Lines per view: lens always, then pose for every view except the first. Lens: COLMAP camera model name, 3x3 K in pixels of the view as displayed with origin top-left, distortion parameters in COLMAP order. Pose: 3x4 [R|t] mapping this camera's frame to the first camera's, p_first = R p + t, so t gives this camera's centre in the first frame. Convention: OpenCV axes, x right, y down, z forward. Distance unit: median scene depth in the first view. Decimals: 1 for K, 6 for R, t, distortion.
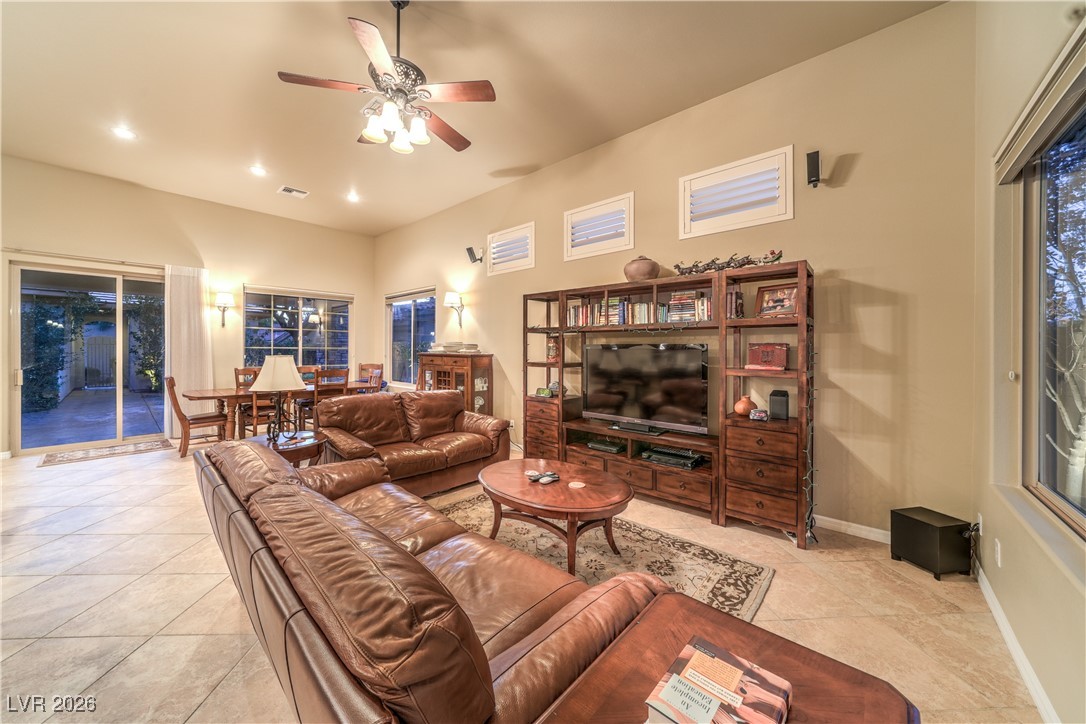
lens RADIAL K [[383.3, 0, 532.9], [0, 383.3, 348.3], [0, 0, 1]] dist [-0.010508, 0.000187]
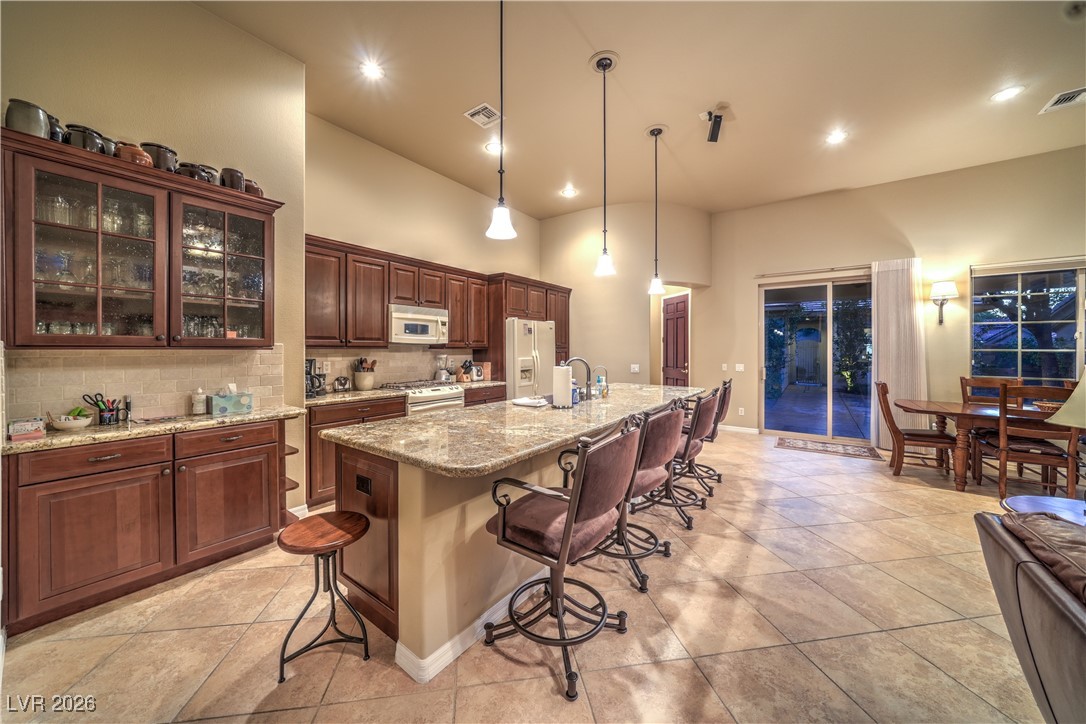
lens RADIAL K [[383.3, 0, 542.9], [0, 383.3, 353.0], [0, 0, 1]] dist [-0.010508, 0.000187]
pose [[0.120325, 0.004708, -0.992723, -0.127739], [0.001411, 0.999987, 0.004914, -0.000916], [0.992734, -0.001992, 0.120317, 0.072425]]
